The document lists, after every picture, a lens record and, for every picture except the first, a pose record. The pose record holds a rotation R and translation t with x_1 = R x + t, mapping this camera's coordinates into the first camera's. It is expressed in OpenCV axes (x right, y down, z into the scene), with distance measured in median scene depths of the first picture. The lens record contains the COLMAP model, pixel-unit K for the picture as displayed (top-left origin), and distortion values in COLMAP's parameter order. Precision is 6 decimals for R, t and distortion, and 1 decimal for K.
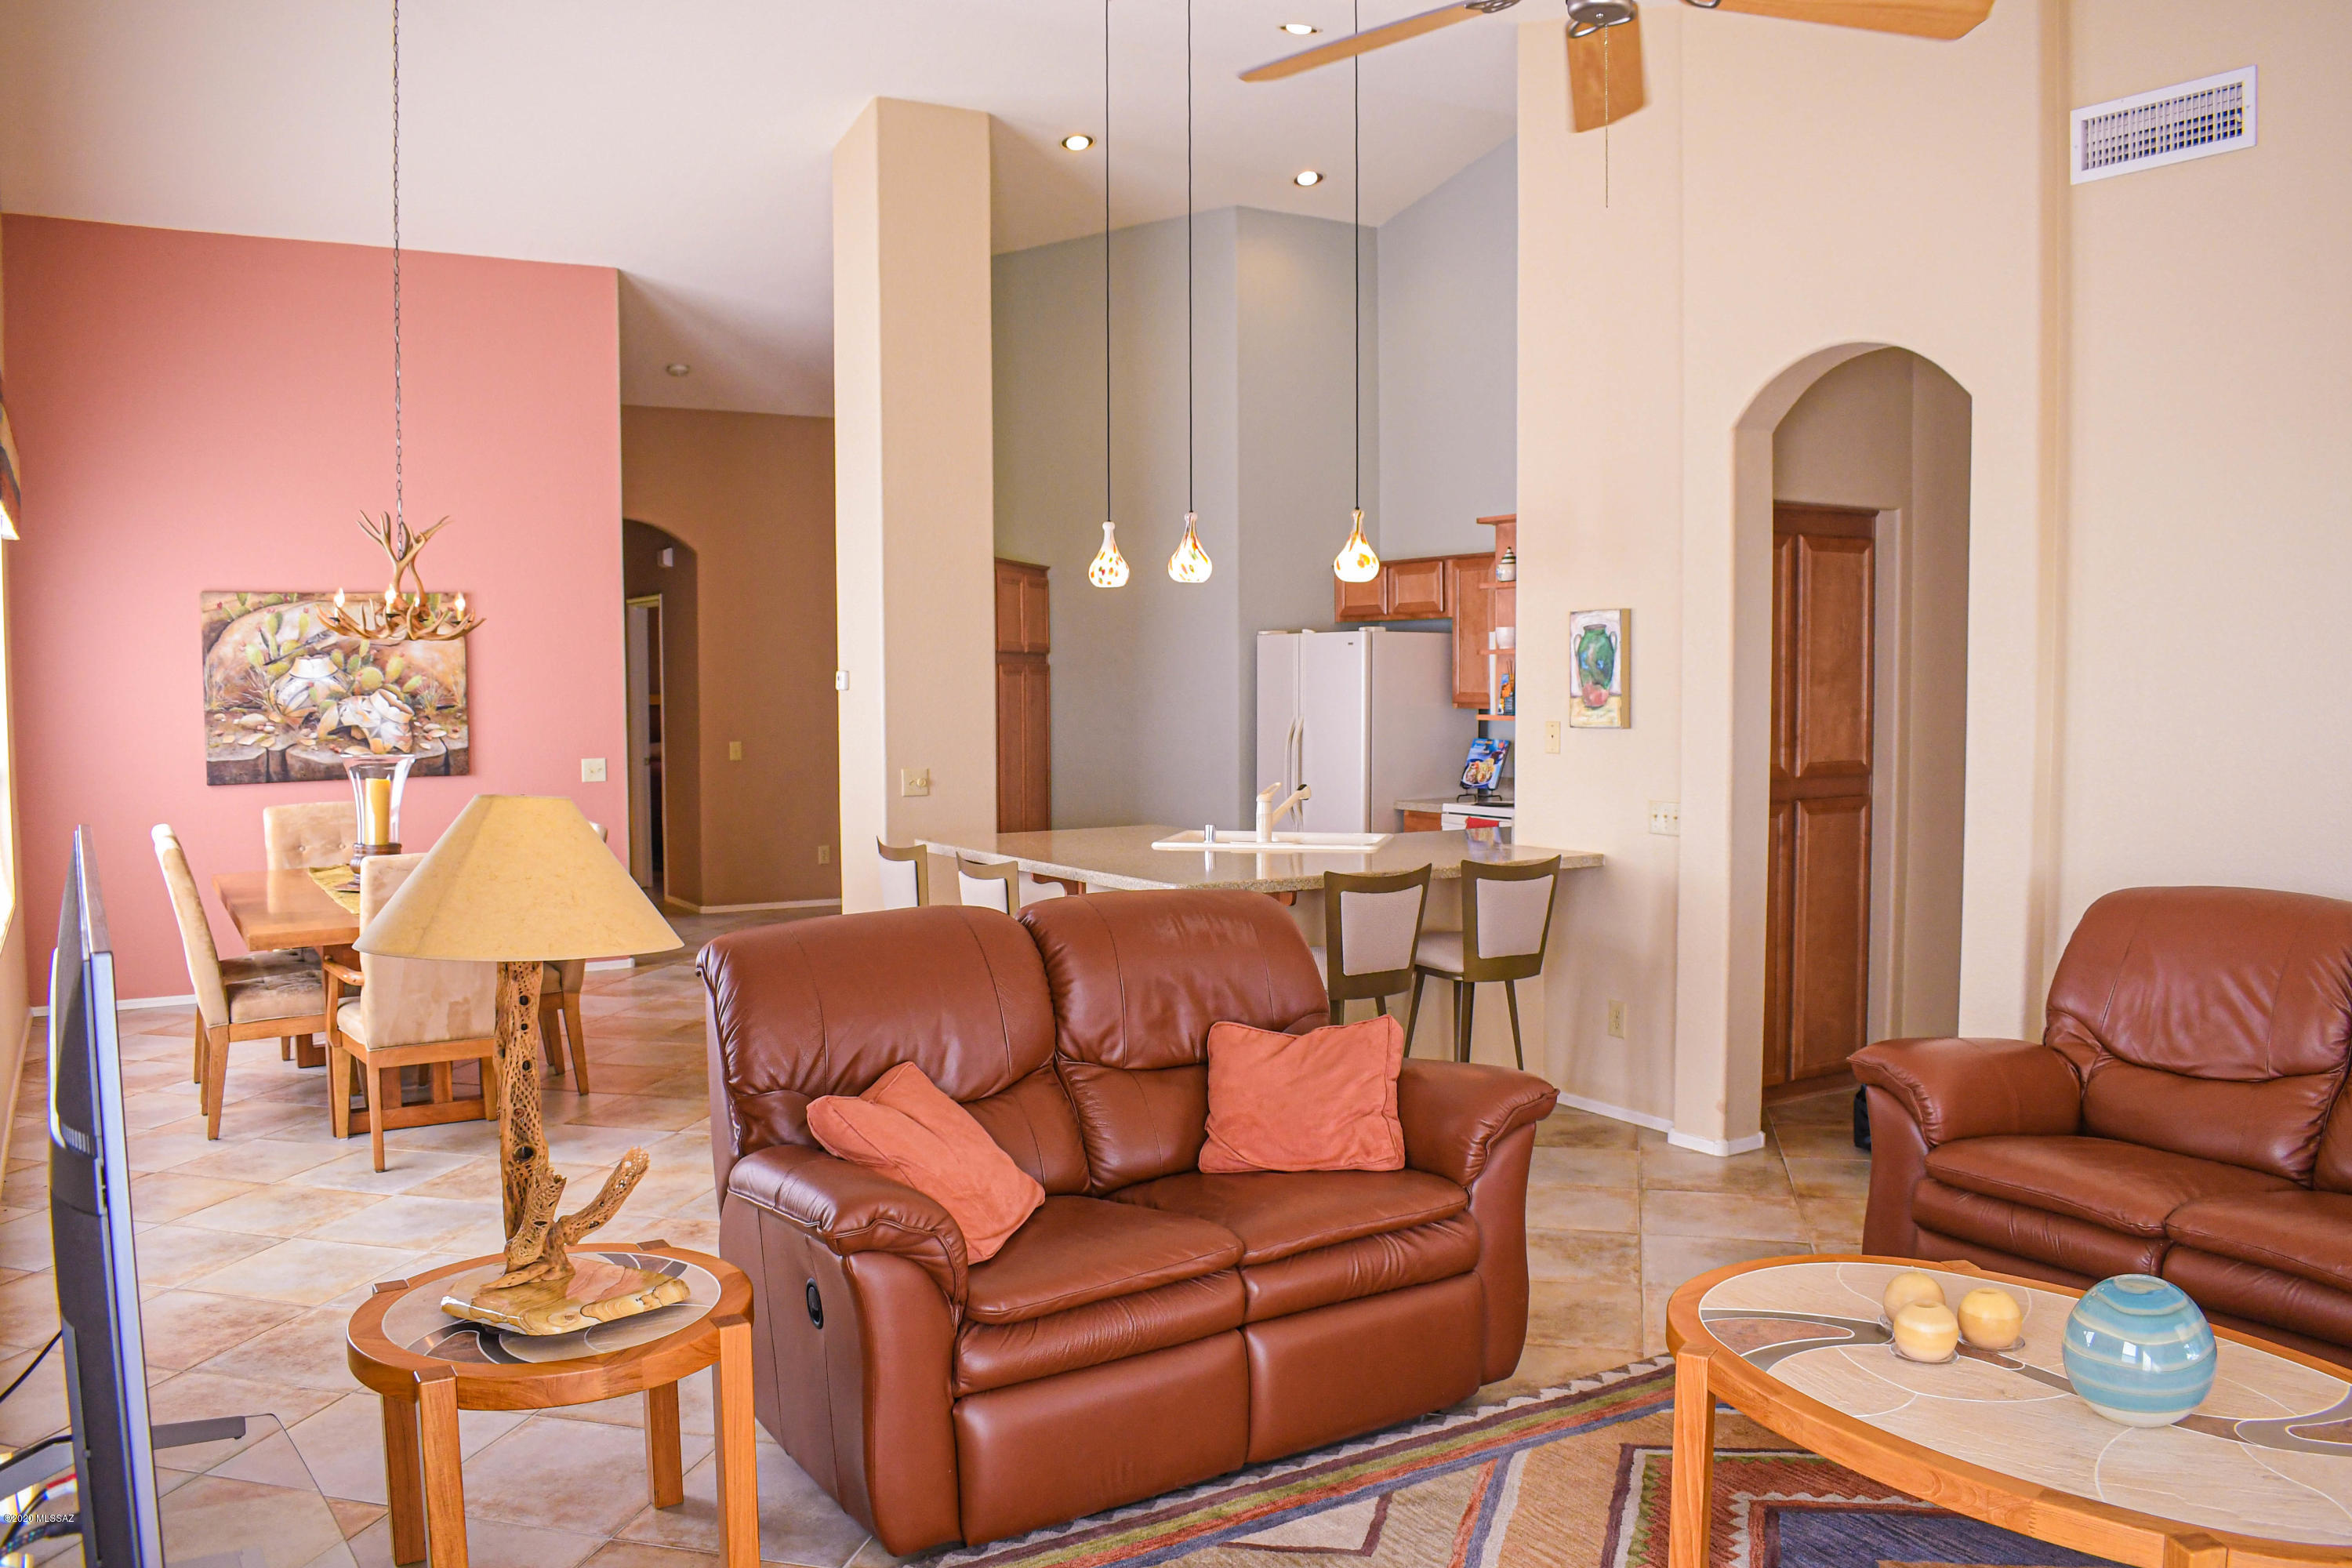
lens RADIAL K [[1844.5, 0, 1176.0], [0, 1844.5, 784.0], [0, 0, 1]] dist [-0.082052, 0.004693]
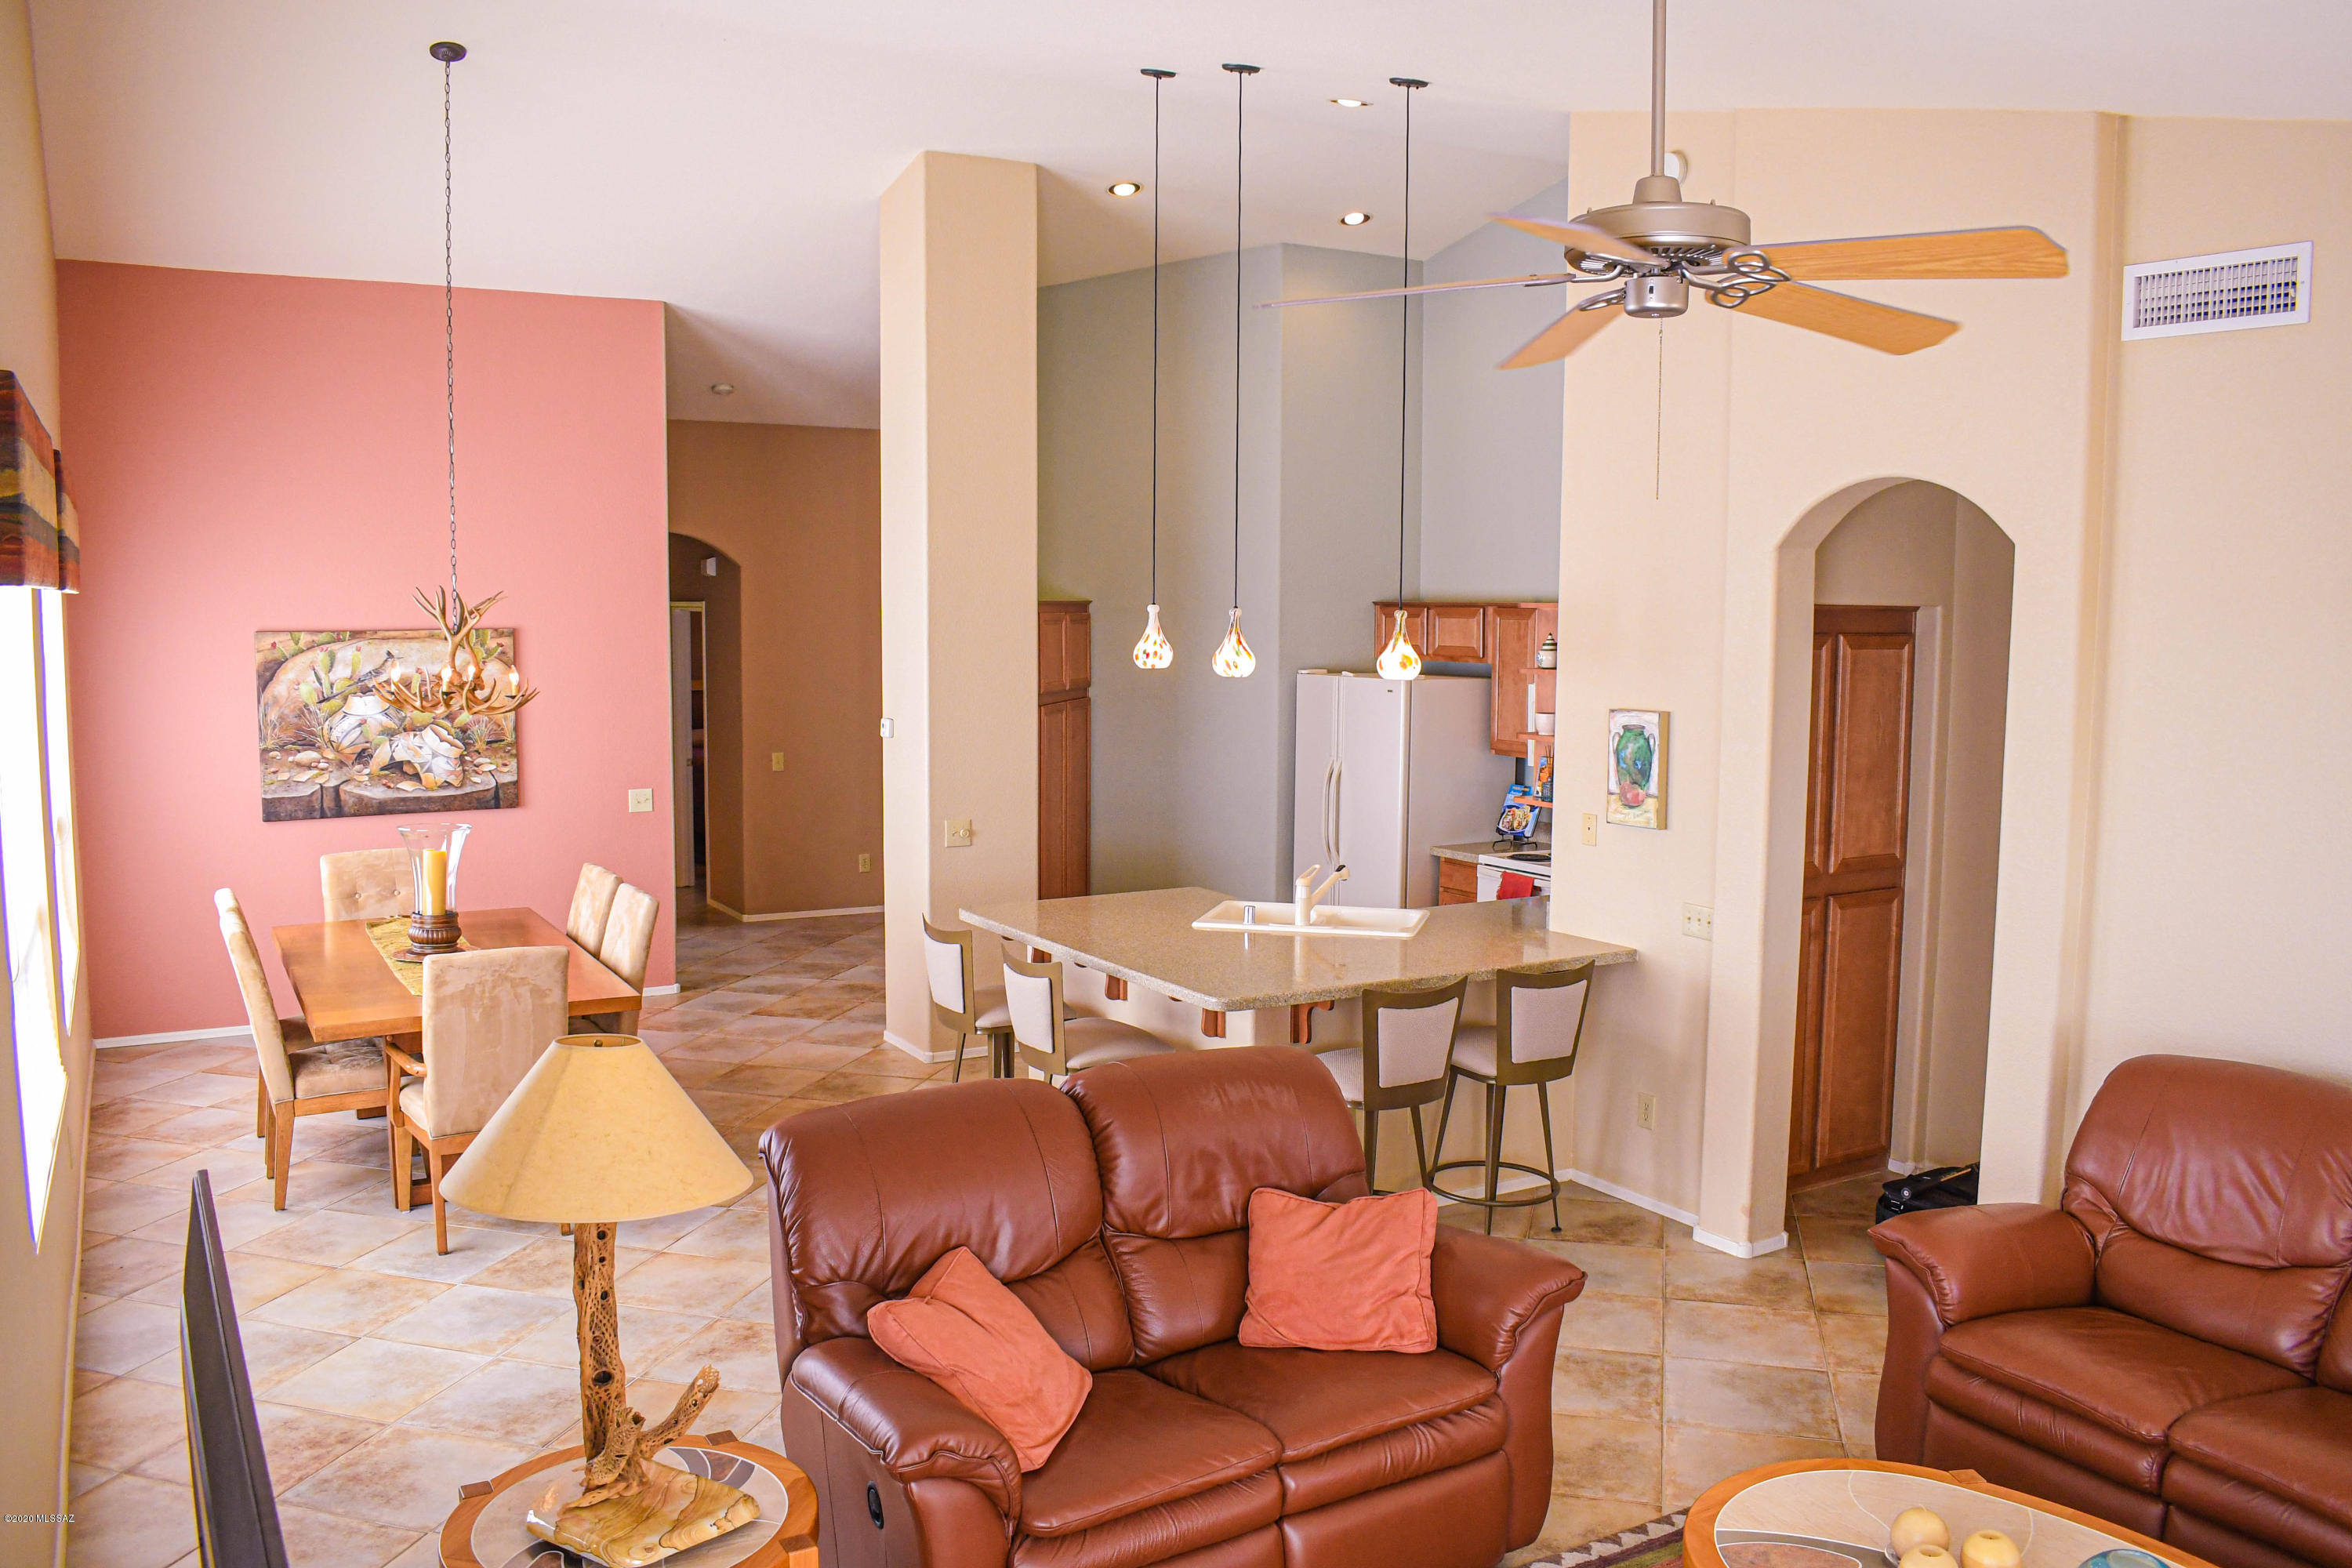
lens RADIAL K [[1848.2, 0, 1176.0], [0, 1848.2, 784.0], [0, 0, 1]] dist [-0.081435, 0.006395]
pose [[0.999760, 0.013450, -0.017294, -0.006454], [-0.012773, 0.999171, 0.038650, -0.100148], [0.017799, -0.038420, 0.999103, -0.019114]]
